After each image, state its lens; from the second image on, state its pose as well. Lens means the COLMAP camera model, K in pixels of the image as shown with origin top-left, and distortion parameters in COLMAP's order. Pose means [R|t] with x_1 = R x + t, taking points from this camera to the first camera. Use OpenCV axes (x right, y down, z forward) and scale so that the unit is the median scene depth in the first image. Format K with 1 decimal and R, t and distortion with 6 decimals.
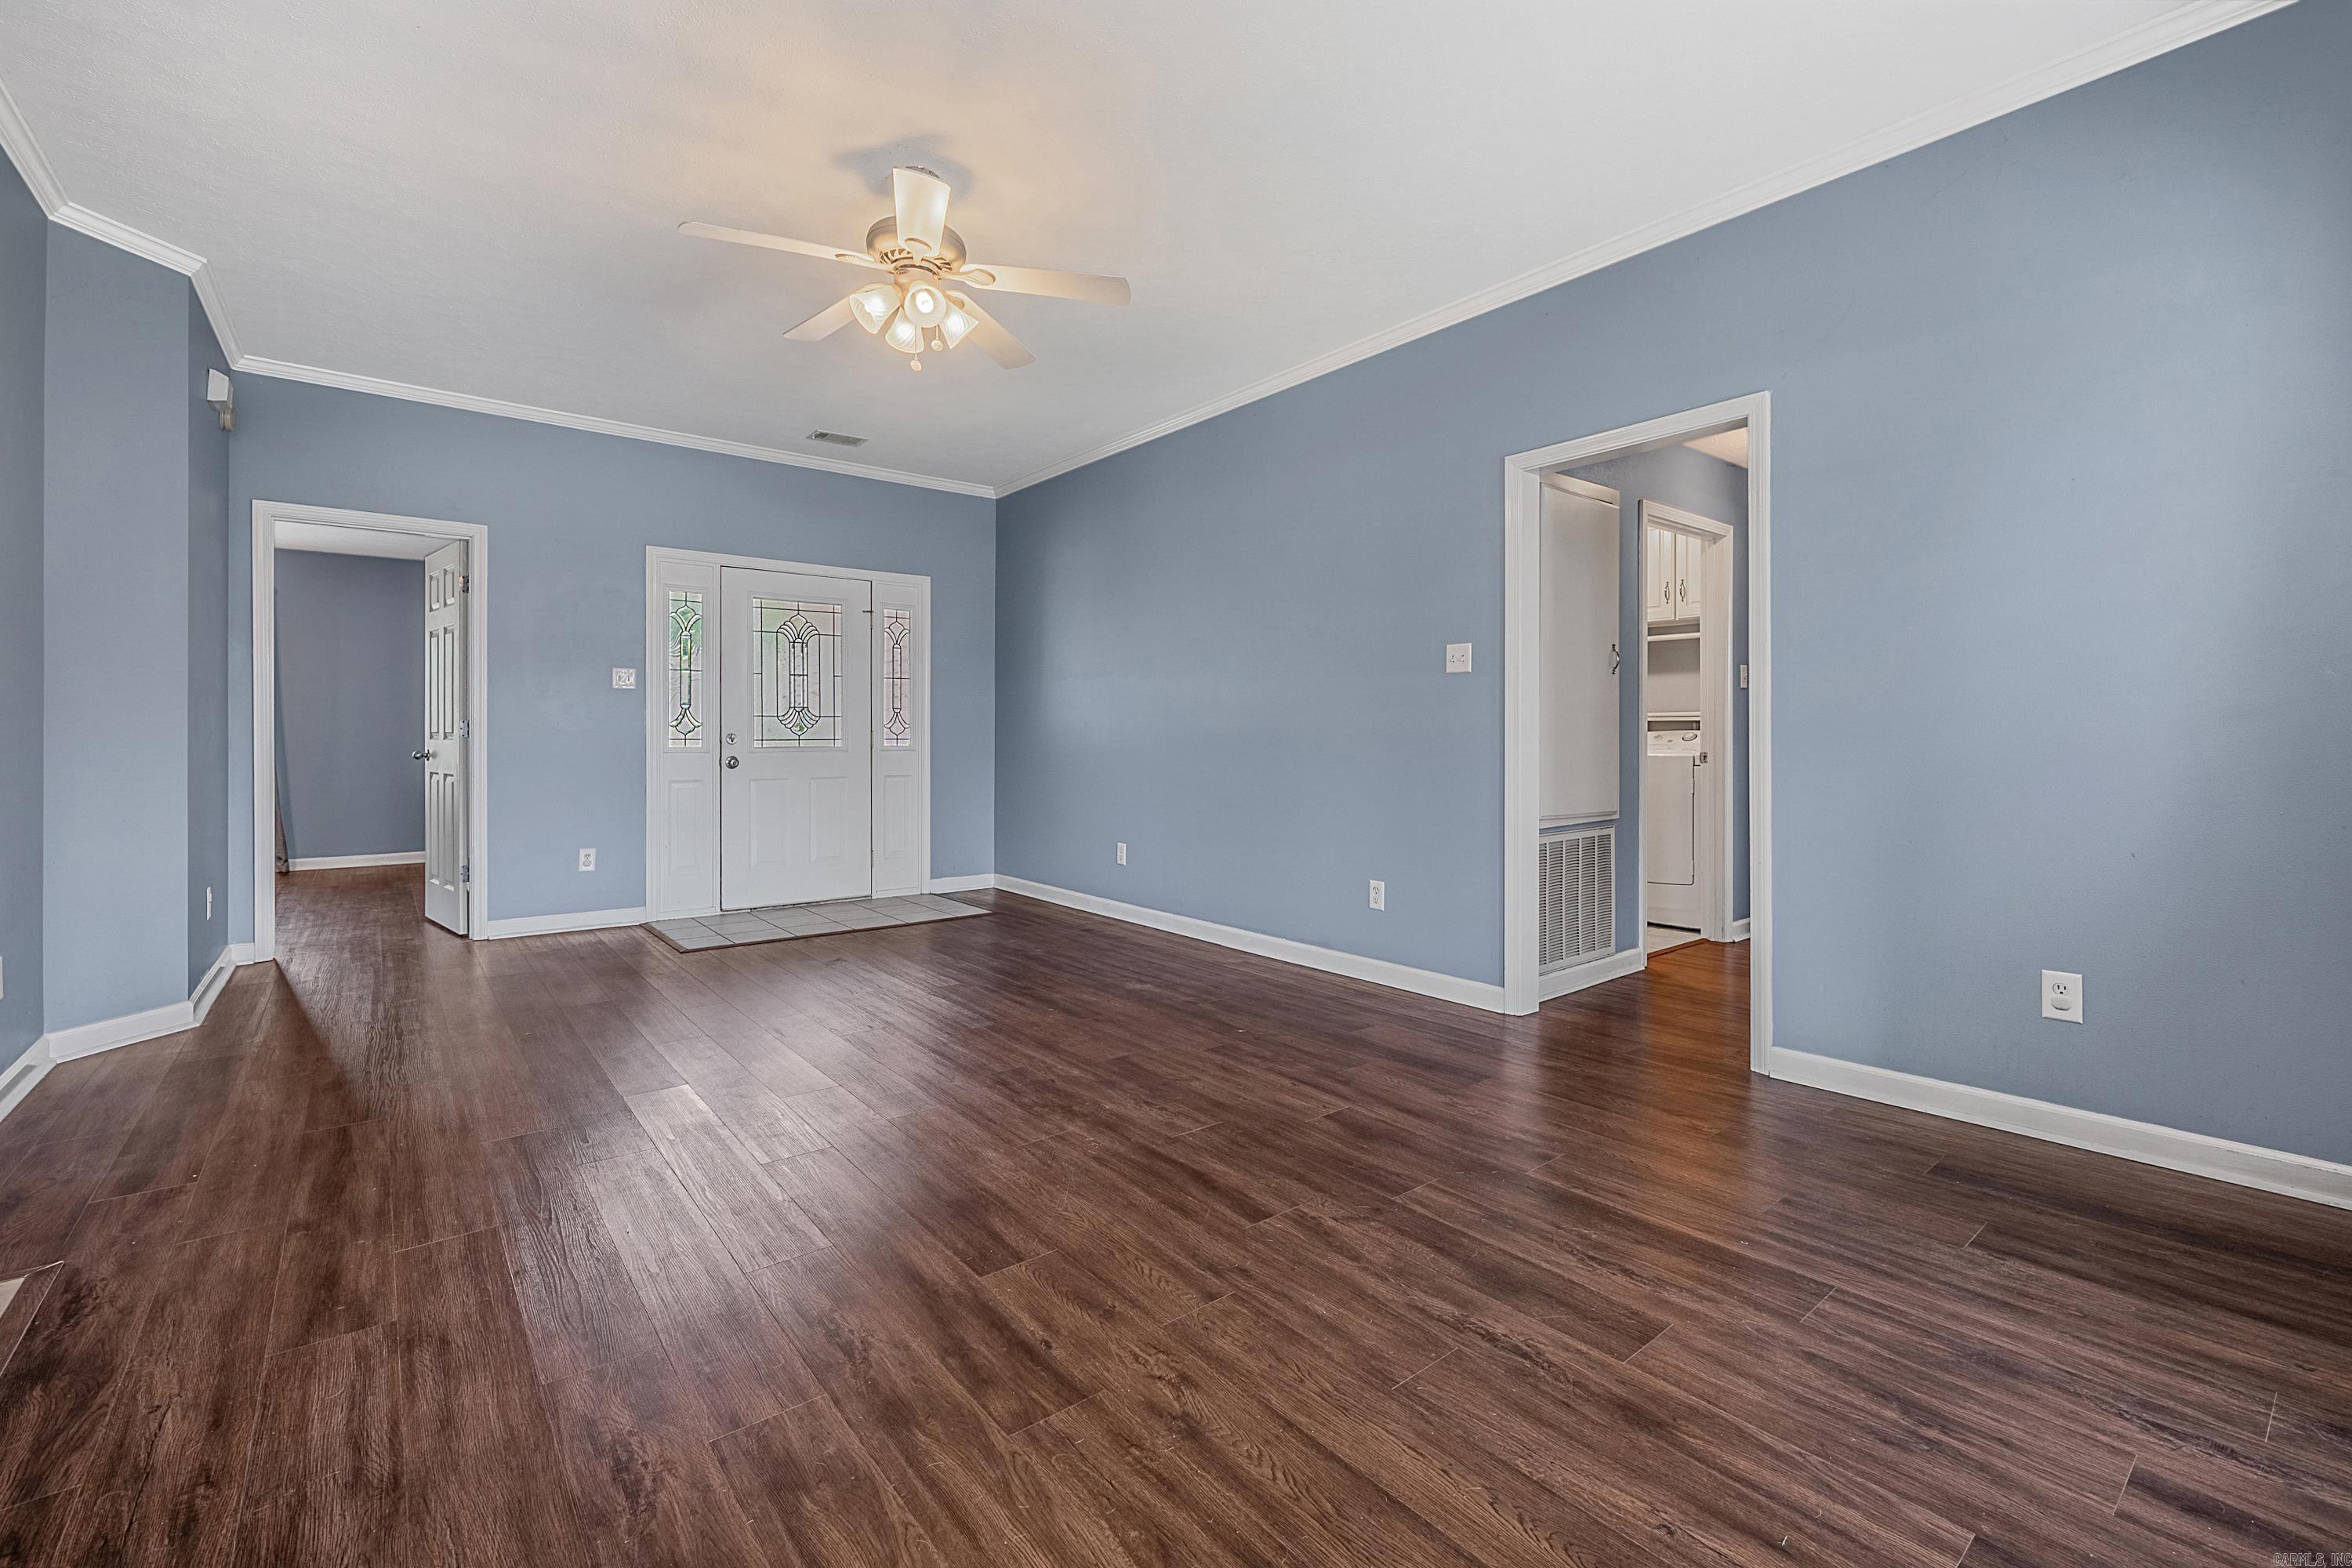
lens RADIAL K [[1010.2, 0, 1174.1], [0, 1010.2, 750.0], [0, 0, 1]] dist [-0.002219, -0.000219]
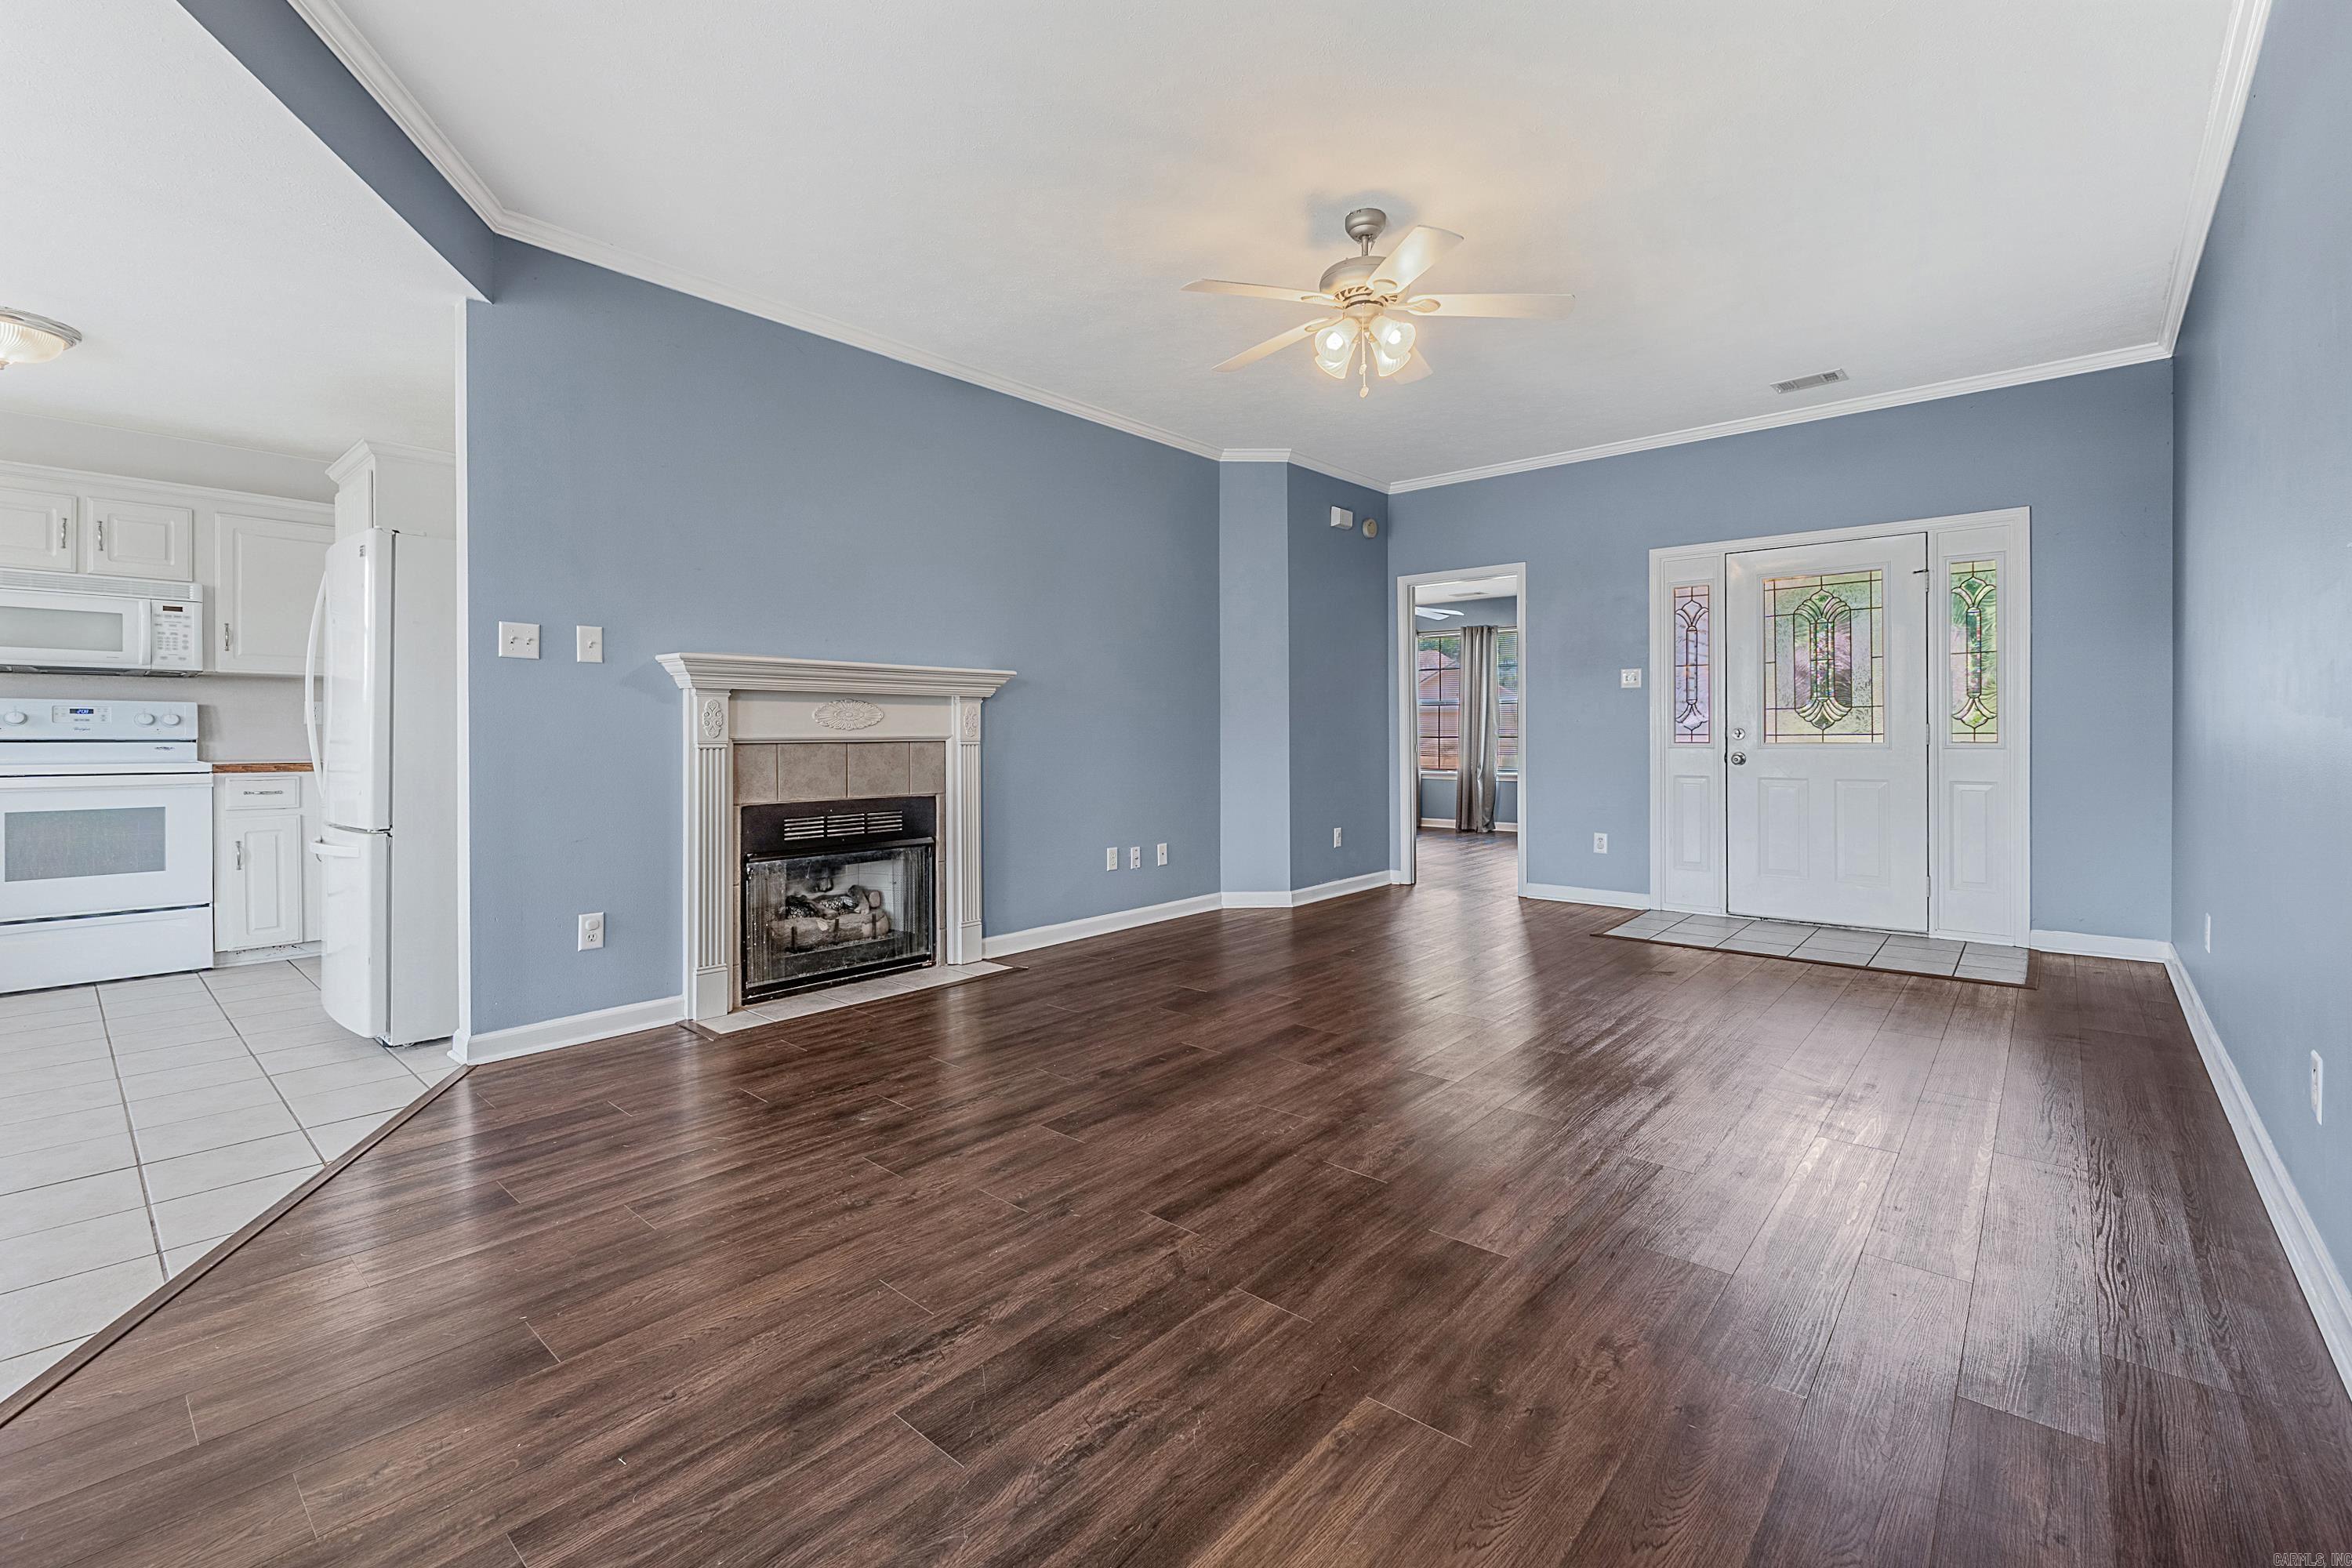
lens RADIAL K [[1010.2, 0, 1174.1], [0, 1010.2, 750.0], [0, 0, 1]] dist [-0.002219, -0.000219]
pose [[0.168388, 0.013641, -0.985626, 0.977483], [-0.006497, 0.999898, 0.012728, -0.011524], [0.985699, 0.004261, 0.168460, 0.766816]]
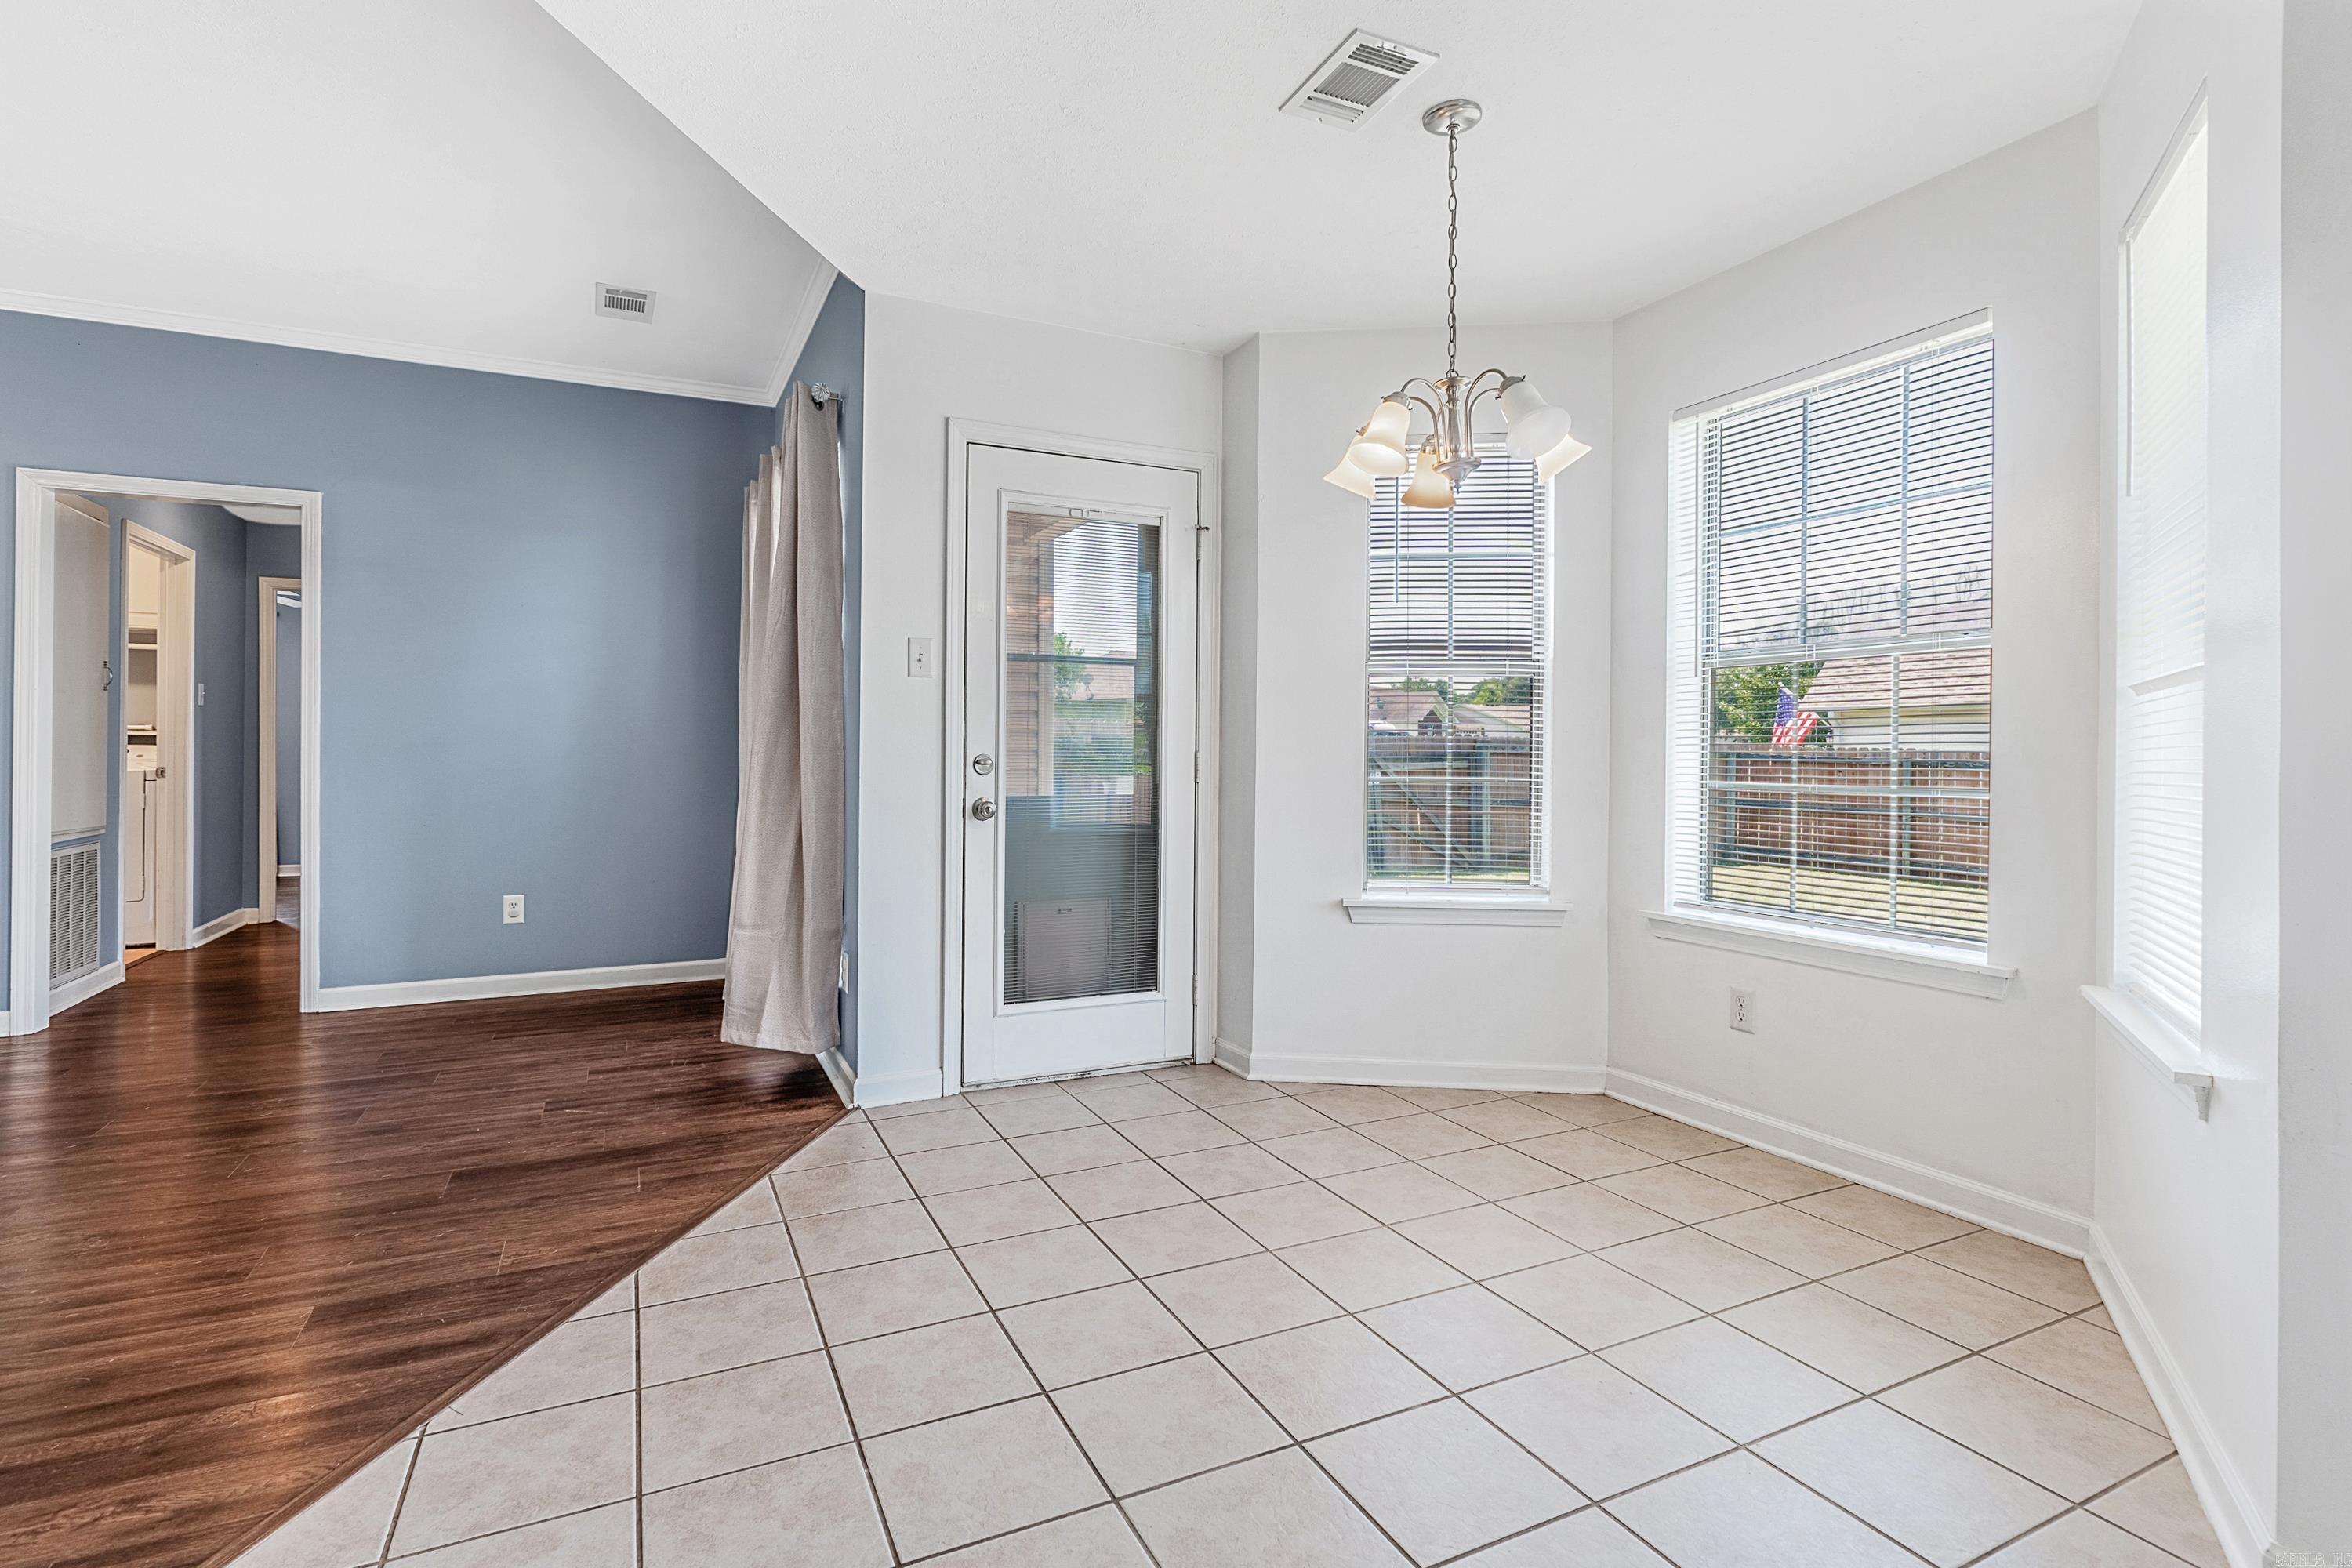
lens RADIAL K [[1121.4, 0, 1169.3], [0, 1121.4, 752.5], [0, 0, 1]] dist [-0.002586, -0.000566]
pose [[0.225306, 0.006958, 0.974263, -0.764148], [0.002571, 0.999967, -0.007737, -0.002014], [-0.974285, 0.004248, 0.225281, -0.538460]]
